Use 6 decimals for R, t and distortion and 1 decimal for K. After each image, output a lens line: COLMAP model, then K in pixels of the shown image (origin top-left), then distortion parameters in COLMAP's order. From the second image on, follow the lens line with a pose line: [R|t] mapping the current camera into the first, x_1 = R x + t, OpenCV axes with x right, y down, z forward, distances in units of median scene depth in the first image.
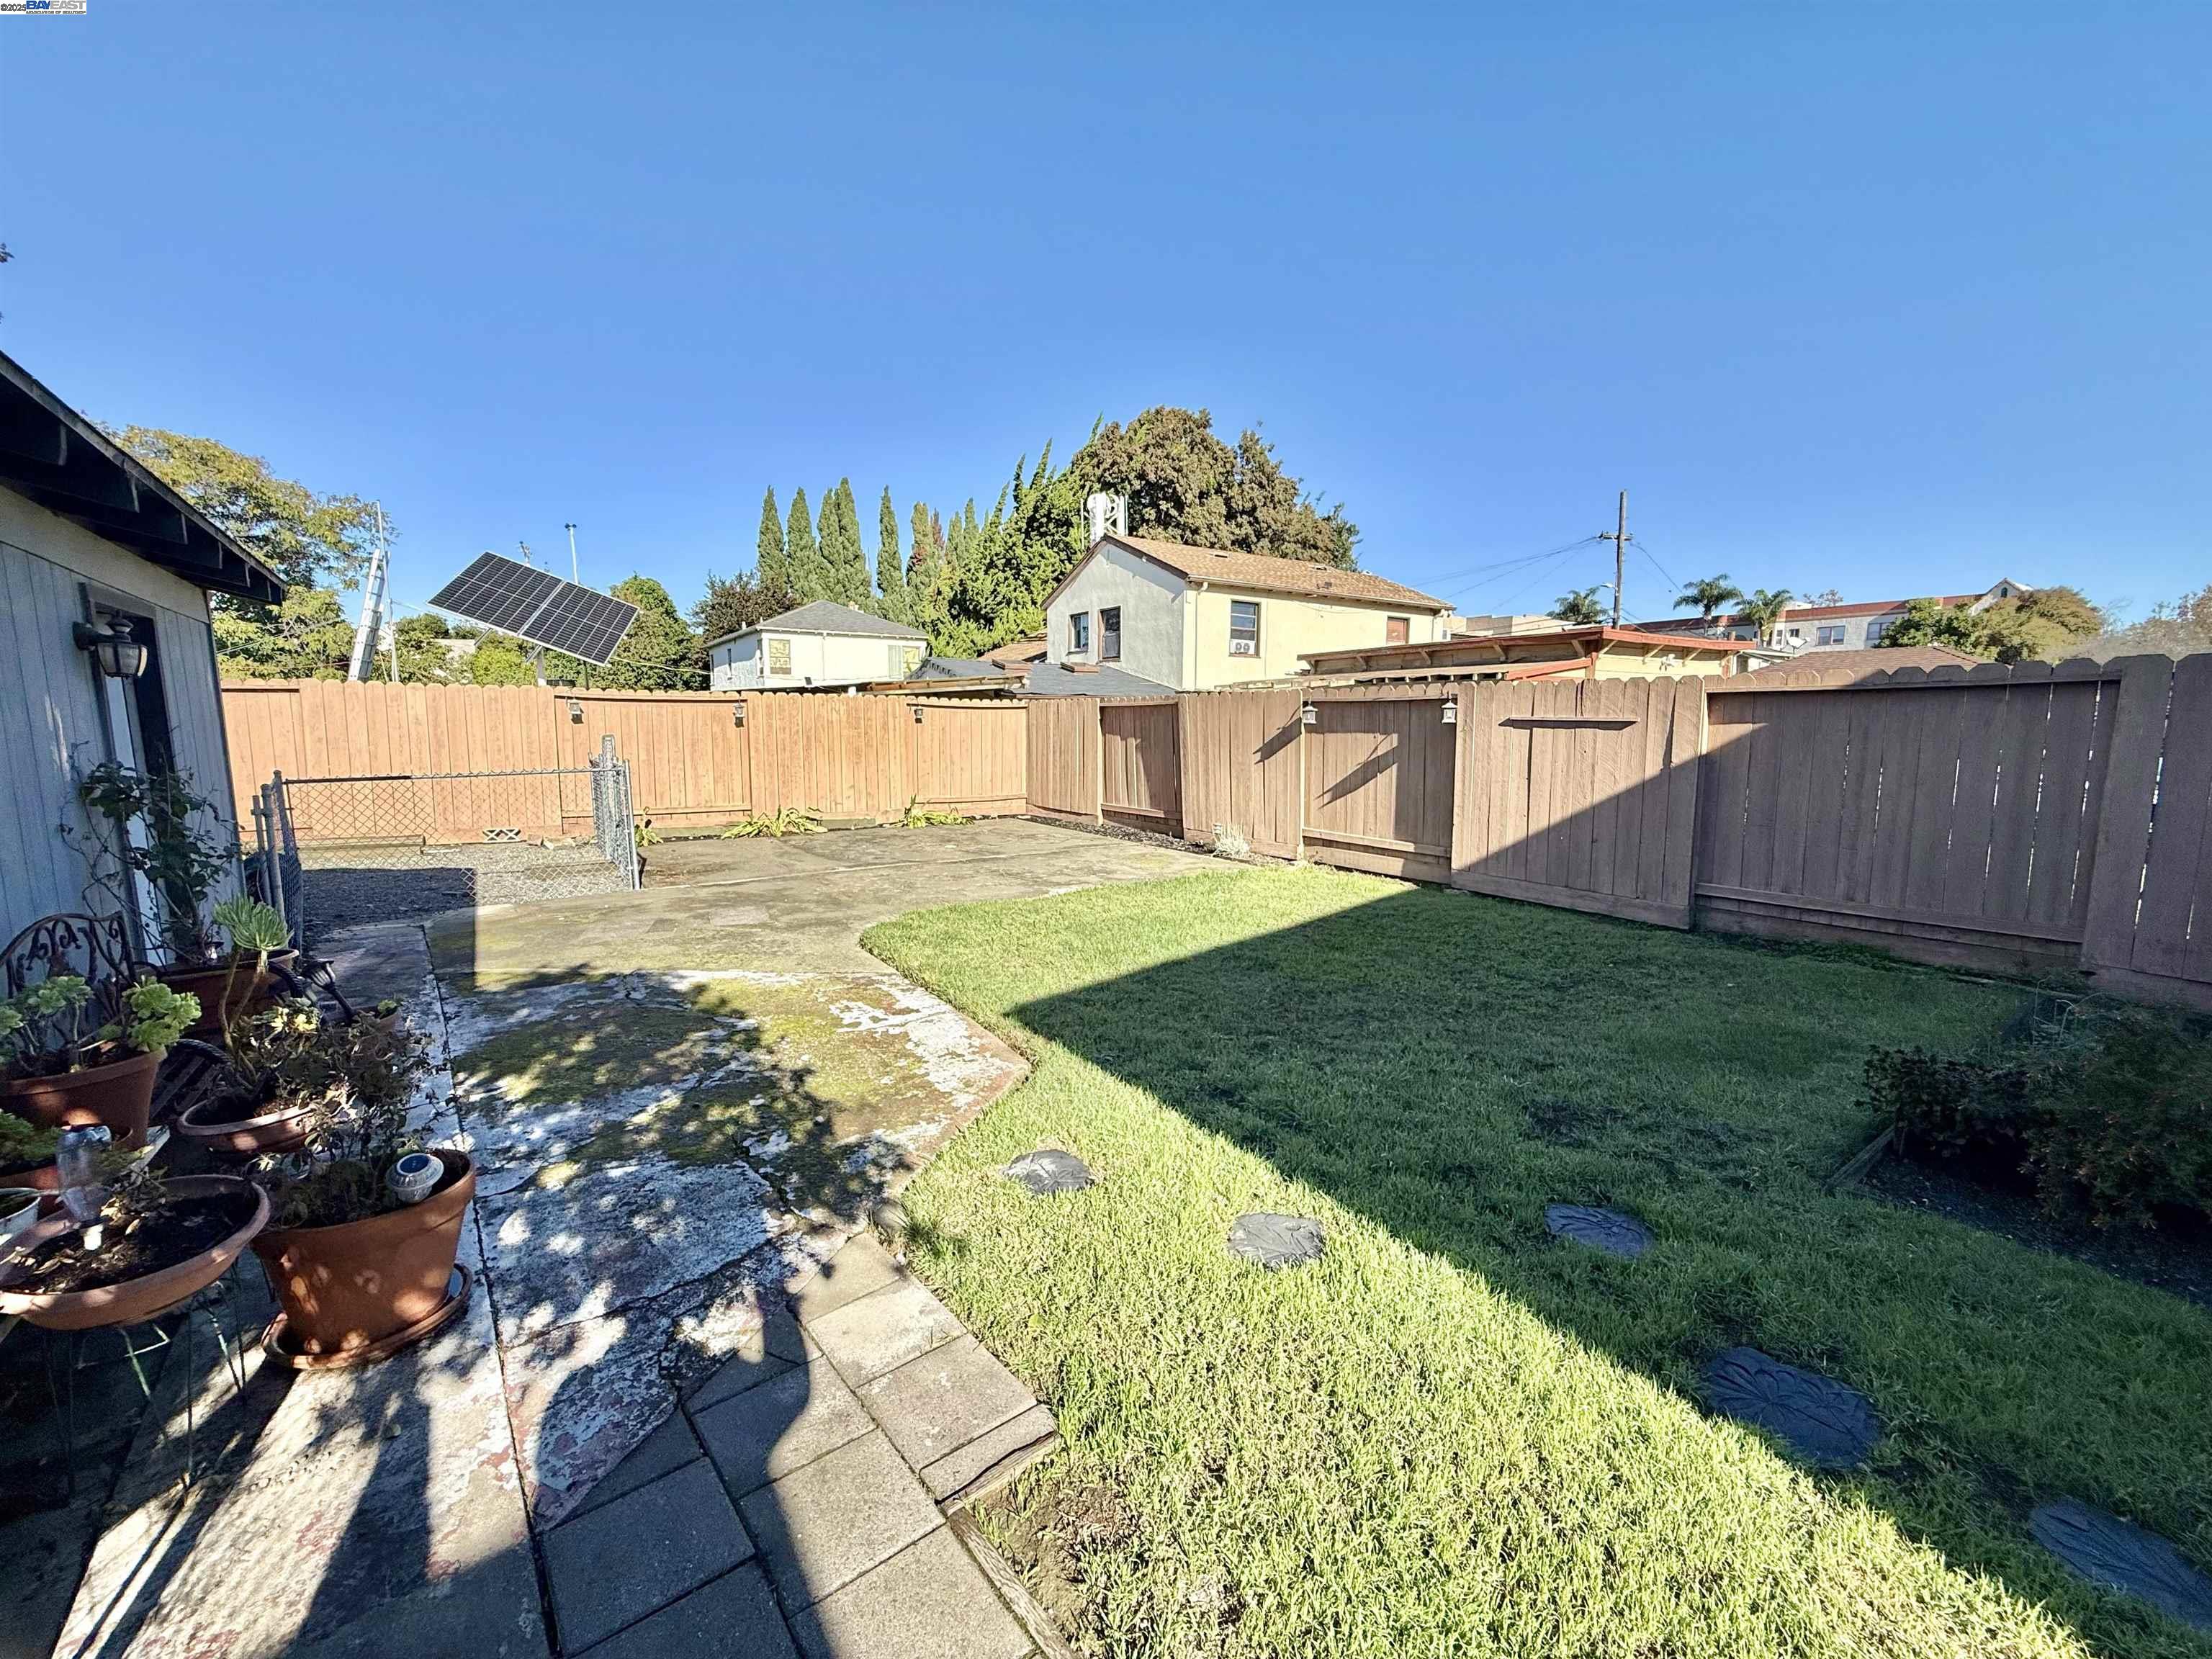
lens RADIAL K [[885.0, 0, 1105.5], [0, 885.0, 824.5], [0, 0, 1]] dist [-0.002438, -0.000216]
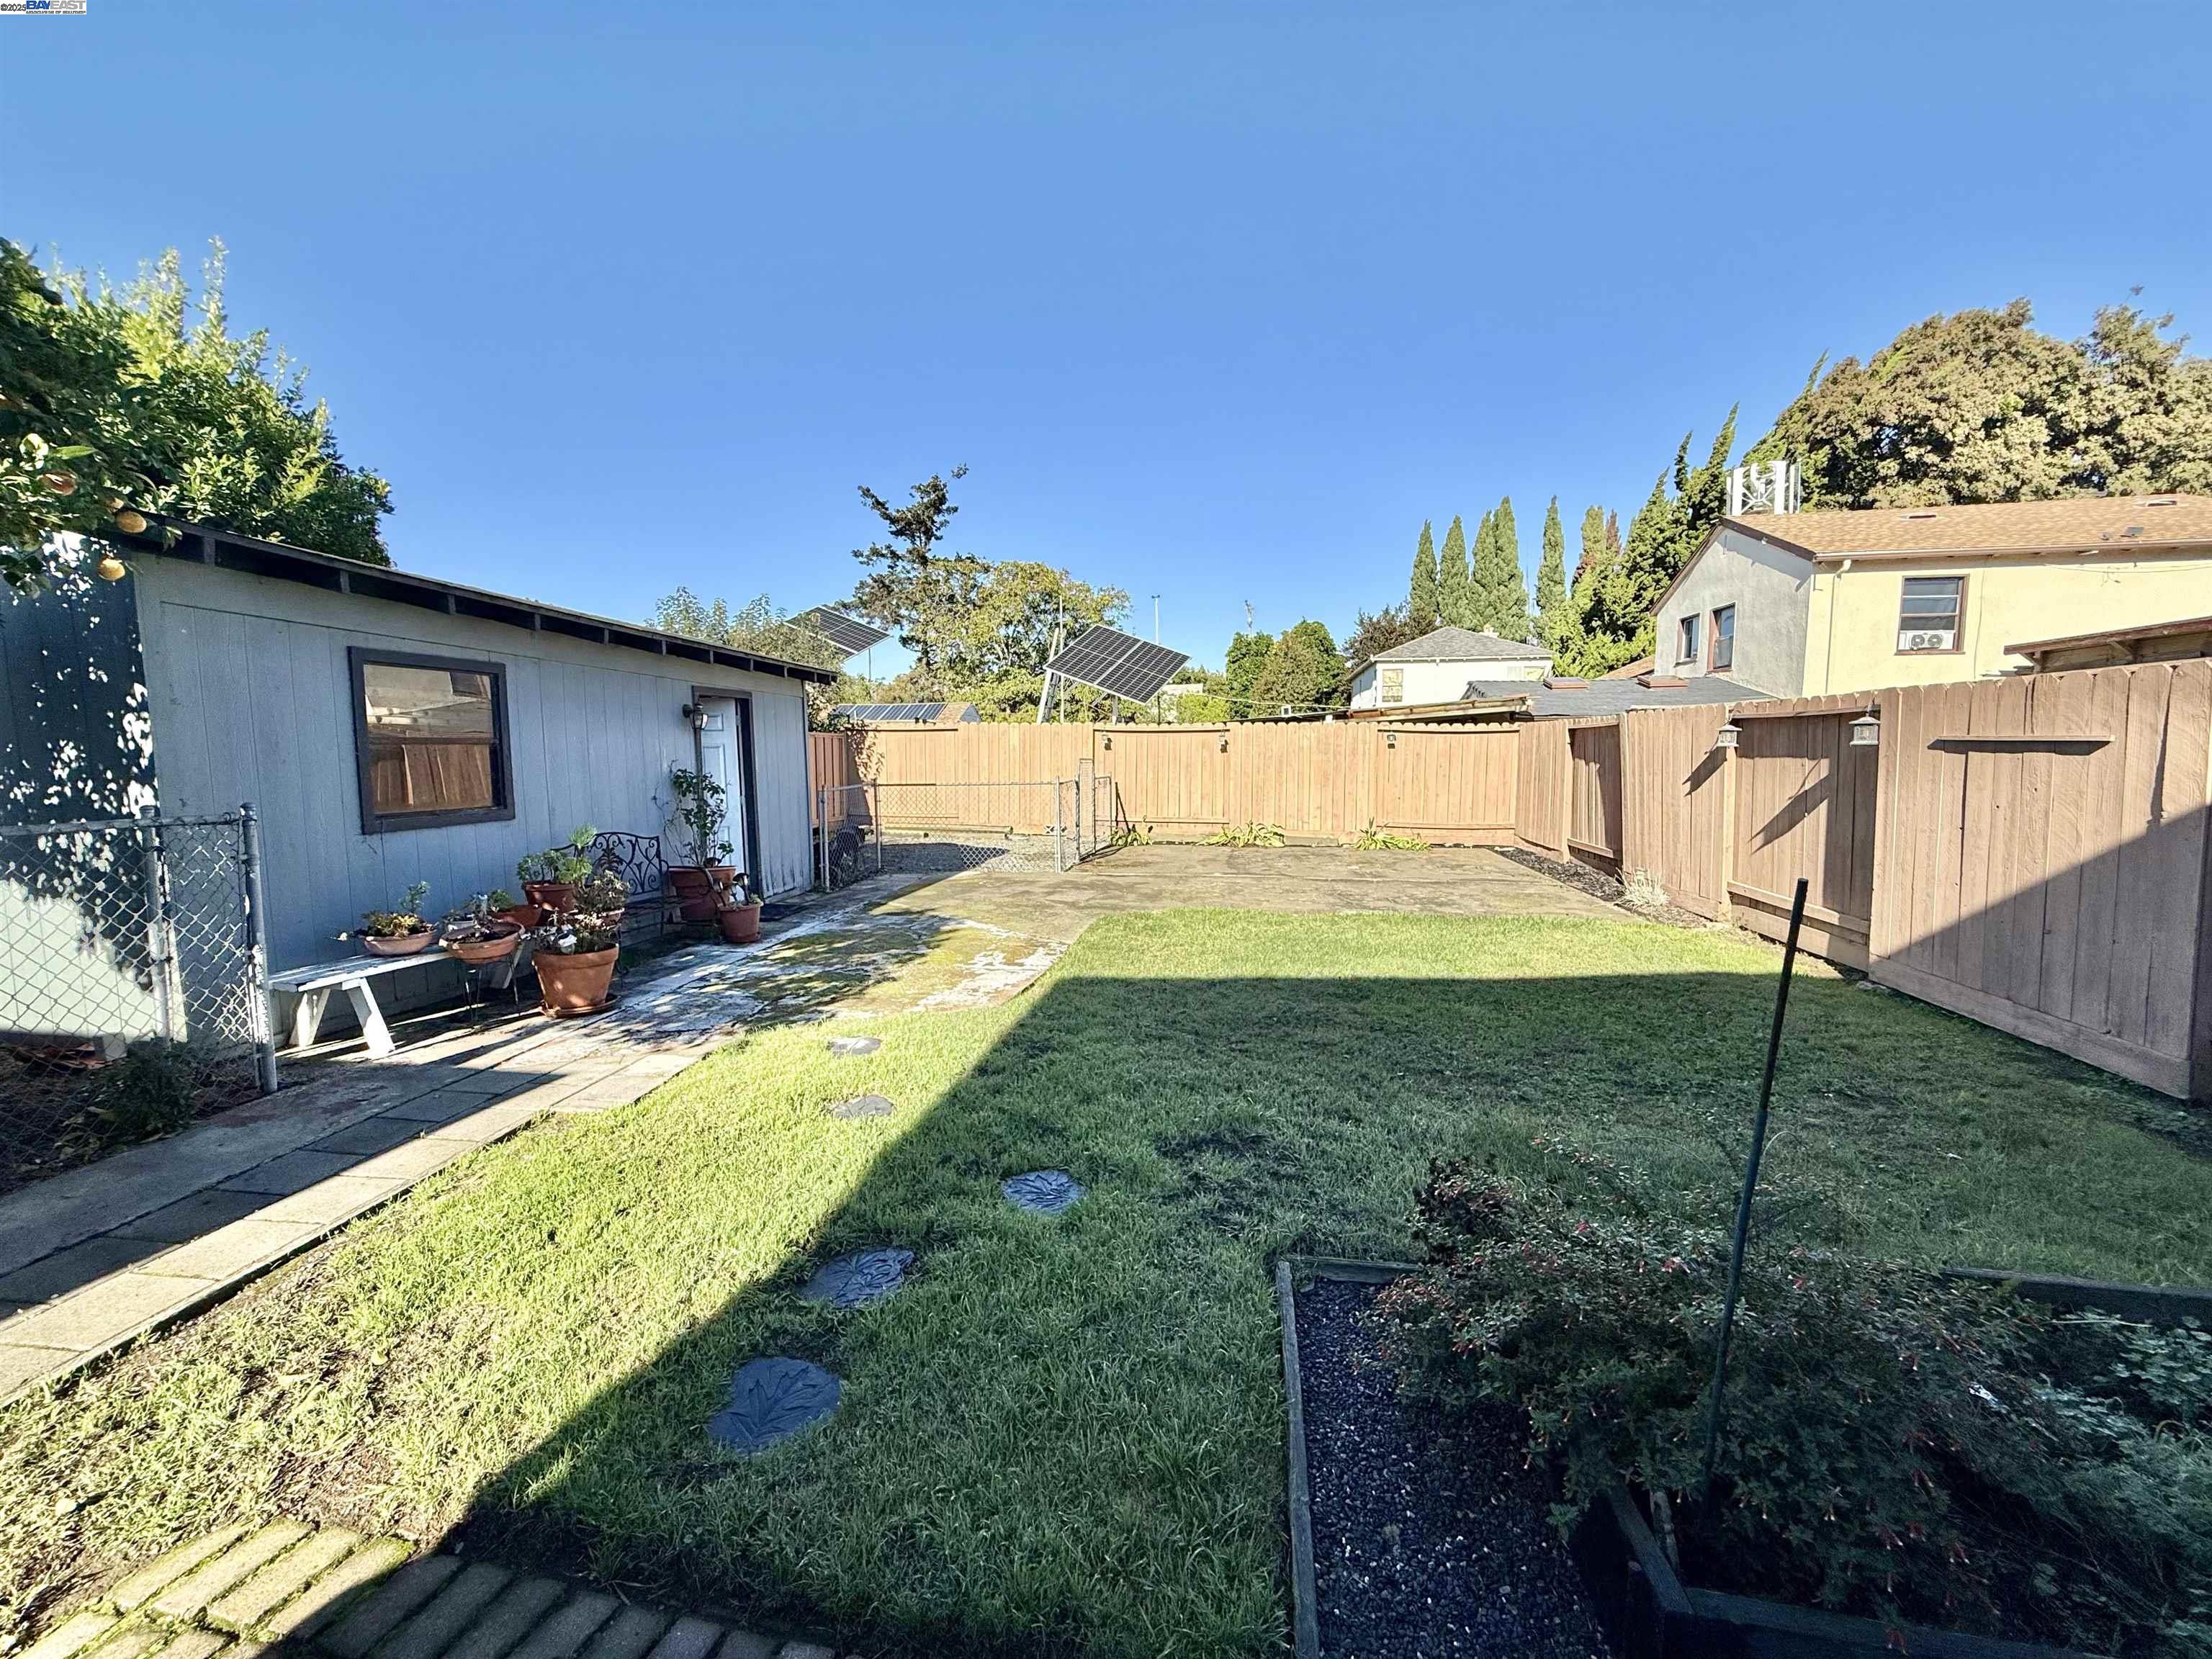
lens RADIAL K [[885.0, 0, 1098.4], [0, 885.0, 819.5], [0, 0, 1]] dist [-0.002438, -0.000216]
pose [[0.711191, 0.051595, -0.701103, 0.185186], [-0.075630, 0.997130, -0.003339, -0.002820], [0.698919, 0.055399, 0.713052, 0.028949]]
